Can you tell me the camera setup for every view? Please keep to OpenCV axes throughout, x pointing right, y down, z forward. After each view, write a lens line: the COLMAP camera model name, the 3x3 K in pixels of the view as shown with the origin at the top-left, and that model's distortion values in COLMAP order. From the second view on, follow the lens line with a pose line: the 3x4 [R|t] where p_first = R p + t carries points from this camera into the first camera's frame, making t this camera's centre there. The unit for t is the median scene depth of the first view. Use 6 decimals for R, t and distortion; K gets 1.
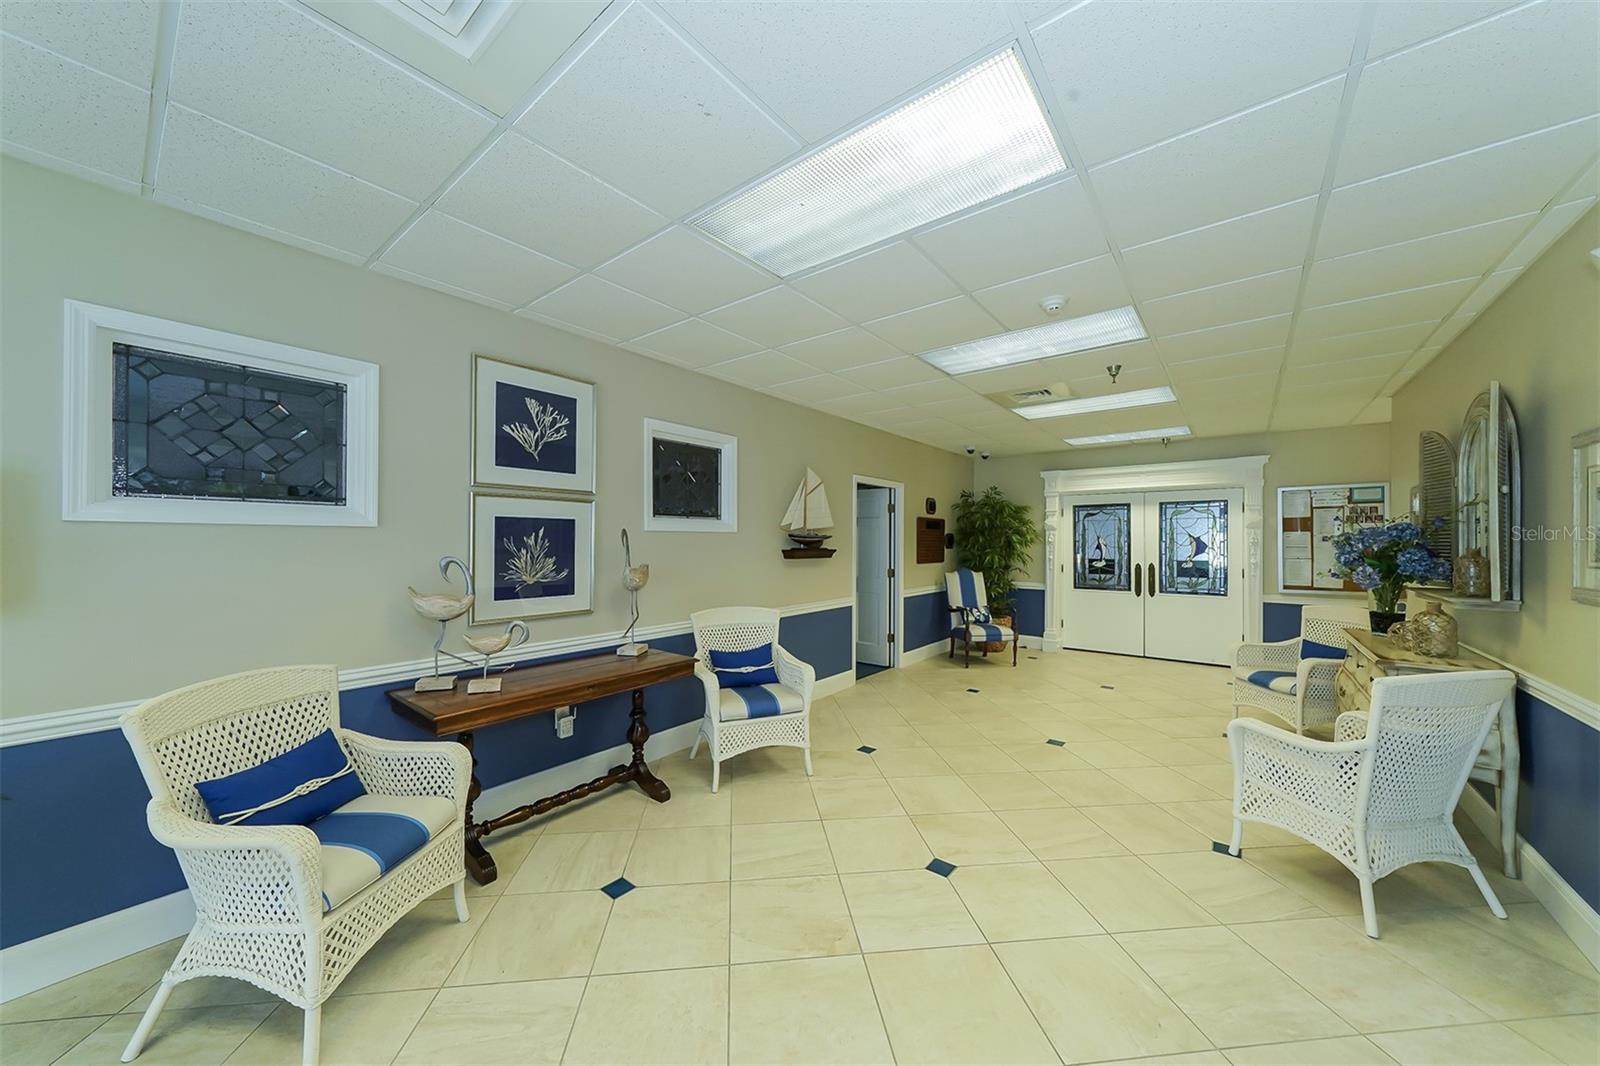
lens RADIAL K [[550.8, 0, 800.0], [0, 550.8, 533.0], [0, 0, 1]] dist [-0.000021, 0.000061]
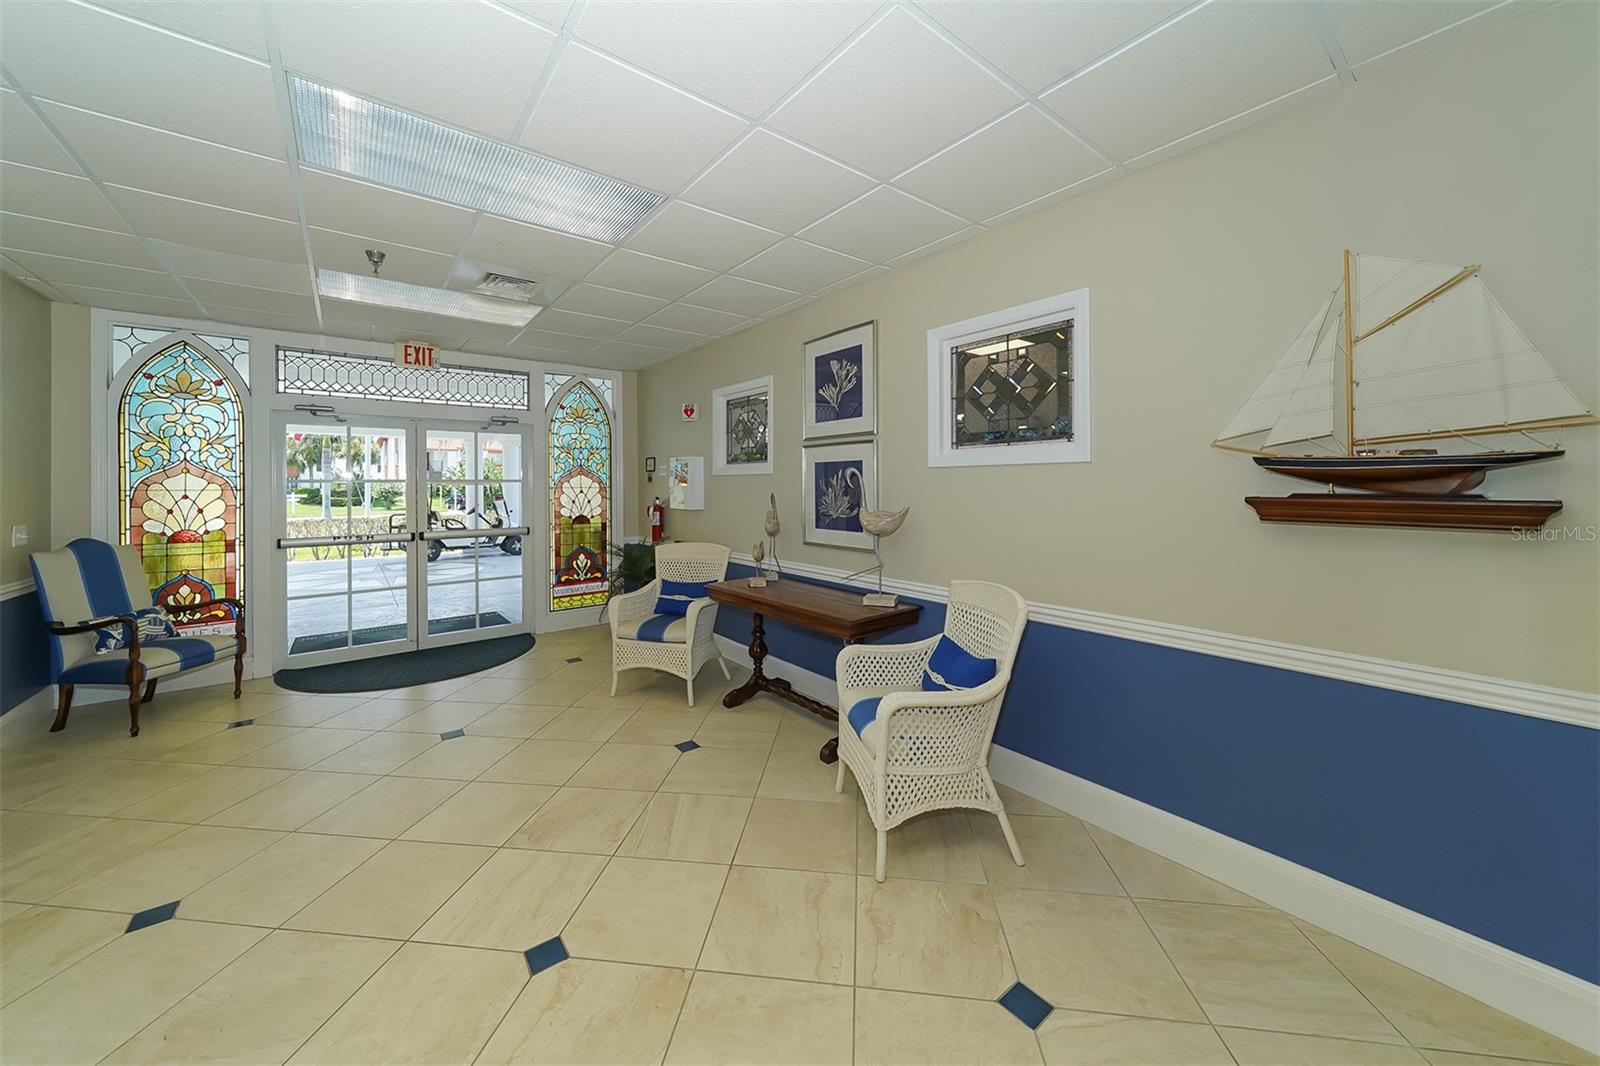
lens RADIAL K [[569.6, 0, 796.1], [0, 569.6, 473.7], [0, 0, 1]] dist [-0.000464, 0.000017]
pose [[-0.236500, -0.003845, -0.971624, 0.706560], [0.034086, 0.999344, -0.012252, 0.010050], [0.971034, -0.036016, -0.236213, 1.193965]]
